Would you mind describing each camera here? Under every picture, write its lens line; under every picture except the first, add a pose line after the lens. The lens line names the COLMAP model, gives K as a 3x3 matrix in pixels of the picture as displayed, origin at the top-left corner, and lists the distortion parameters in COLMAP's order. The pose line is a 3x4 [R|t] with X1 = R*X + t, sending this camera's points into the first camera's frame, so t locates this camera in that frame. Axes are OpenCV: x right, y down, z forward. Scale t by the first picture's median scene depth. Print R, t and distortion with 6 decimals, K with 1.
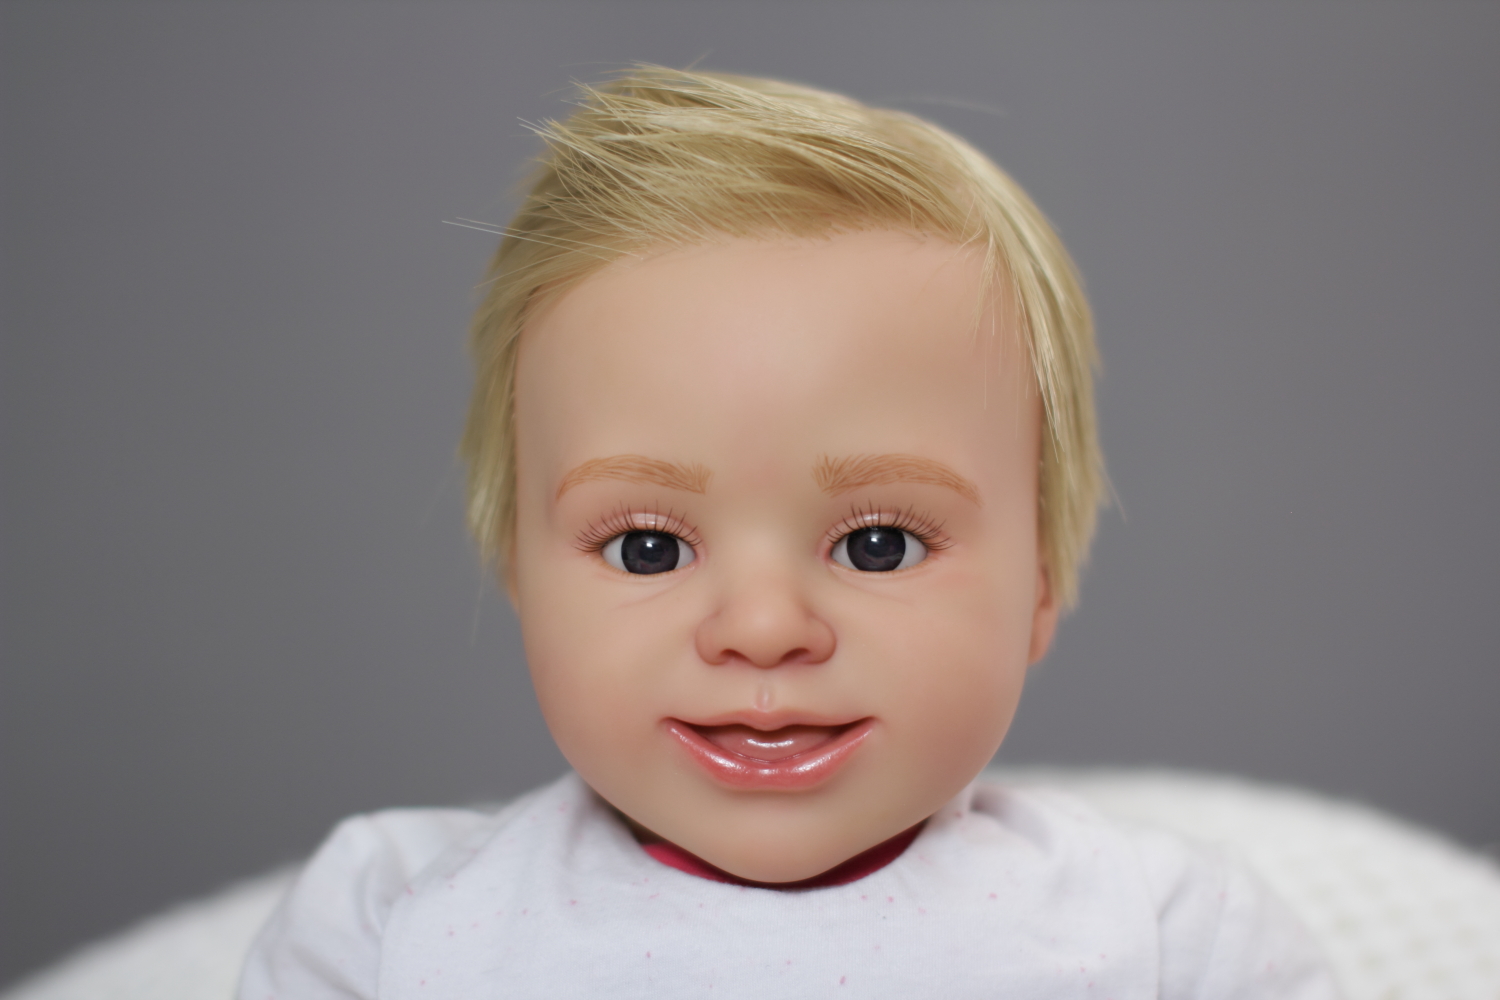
lens RADIAL K [[3365.4, 0, 750.0], [0, 3365.4, 500.0], [0, 0, 1]] dist [-0.149501, 0.133084]
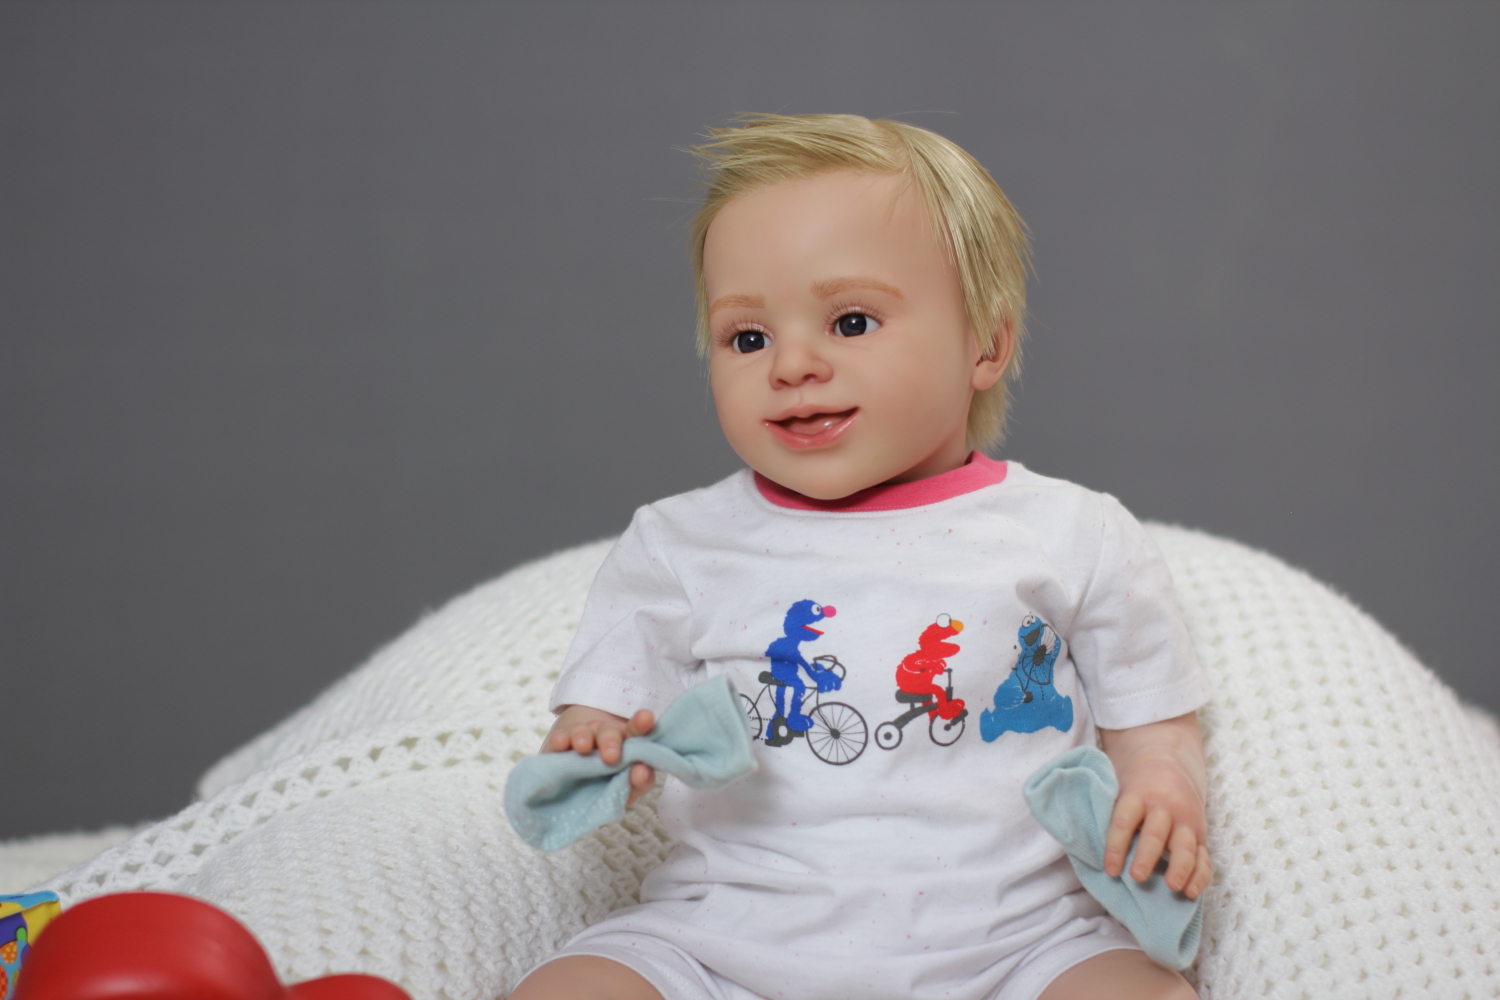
lens RADIAL K [[3365.4, 0, 750.0], [0, 3365.4, 500.0], [0, 0, 1]] dist [-0.149501, 0.133084]
pose [[0.934965, -0.115217, -0.335508, 0.652441], [0.092993, 0.992315, -0.081626, 0.280664], [0.342334, 0.045118, 0.938494, -0.934766]]
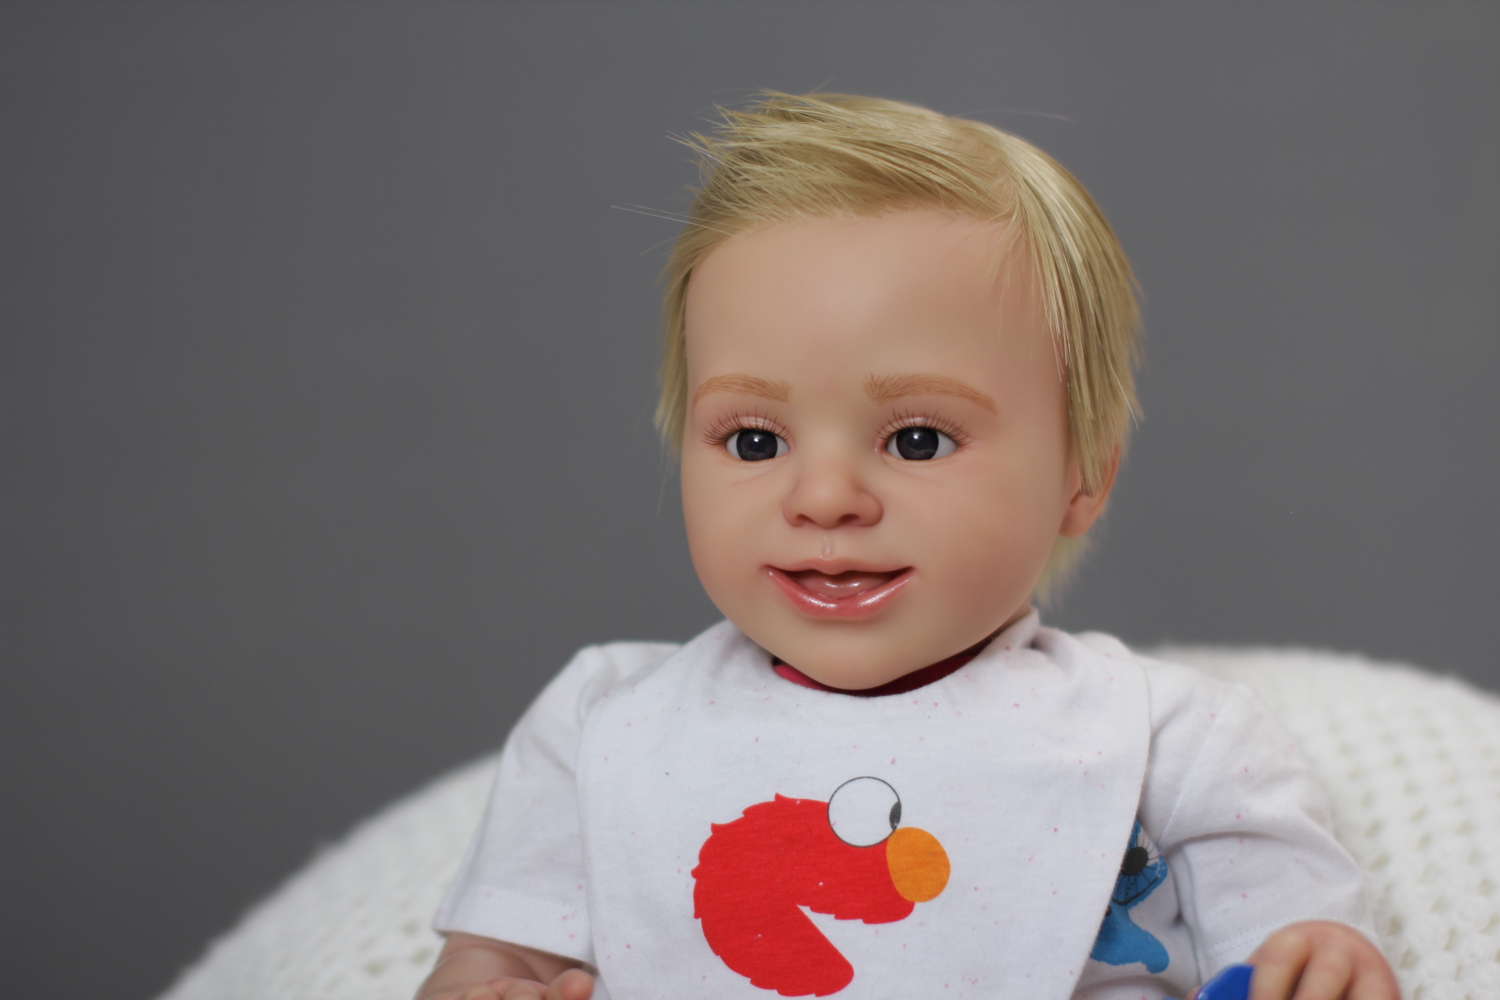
lens RADIAL K [[3365.4, 0, 750.0], [0, 3365.4, 500.0], [0, 0, 1]] dist [-0.149501, 0.133084]
pose [[0.976128, 0.010847, -0.216925, 0.267600], [-0.009800, 0.999935, 0.005905, 0.029914], [0.216975, -0.003638, 0.976170, -0.347466]]
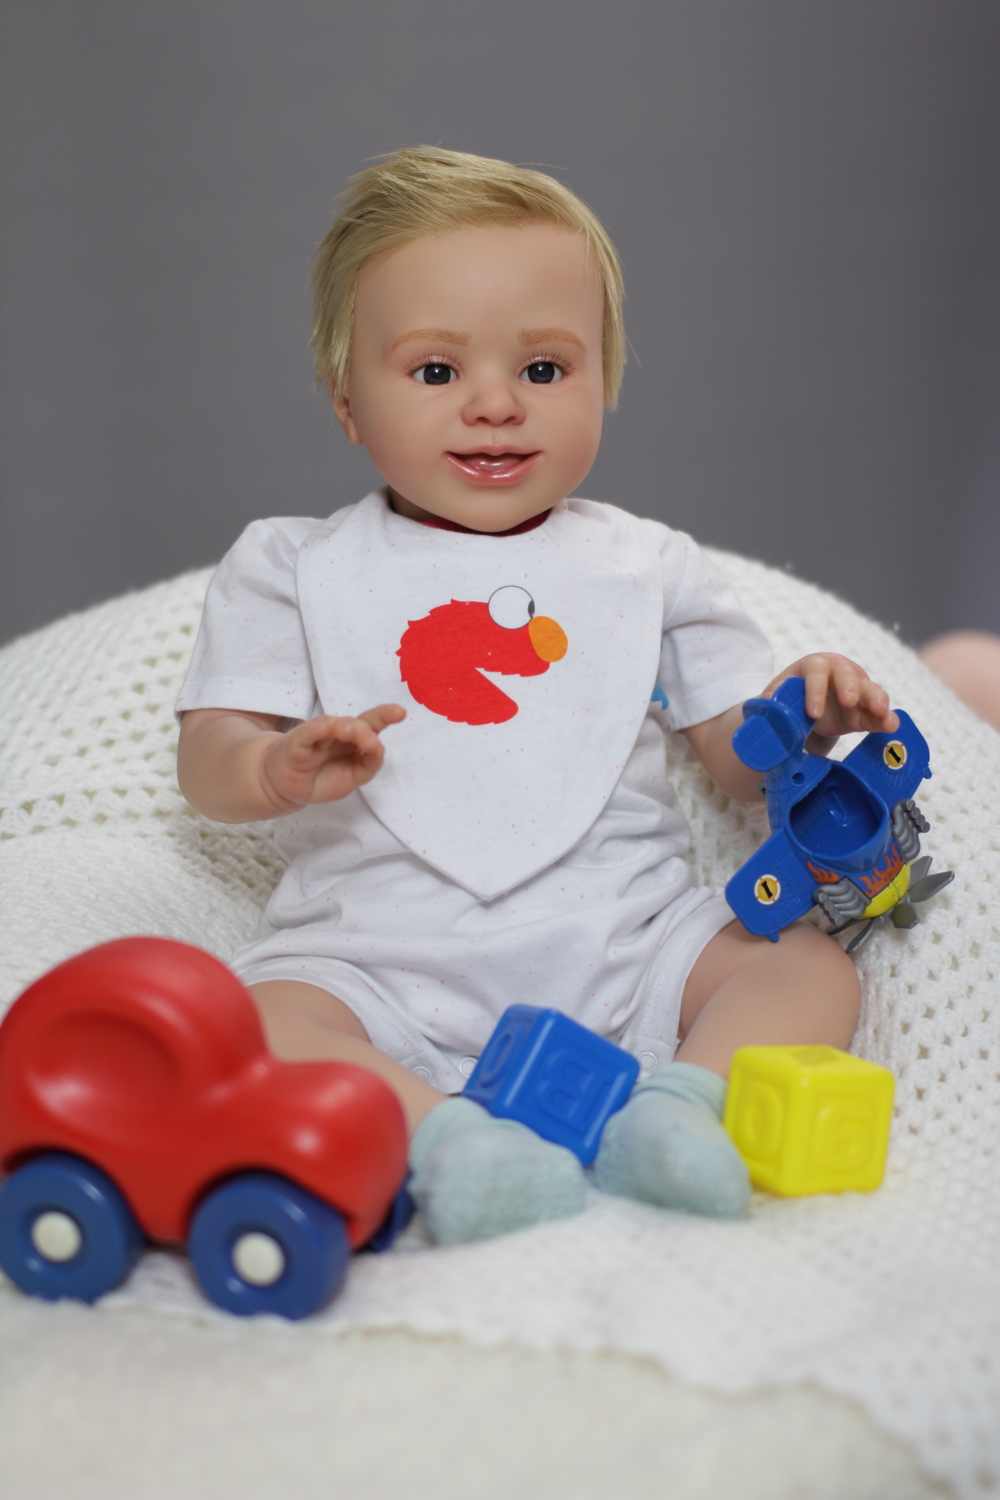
lens RADIAL K [[3365.4, 0, 500.0], [0, 3365.4, 750.0], [0, 0, 1]] dist [-0.149501, 0.133084]
pose [[0.981999, -0.018414, 0.187986, -0.398041], [0.007449, 0.998238, 0.058867, 0.128864], [-0.188739, -0.056407, 0.980406, -1.122134]]
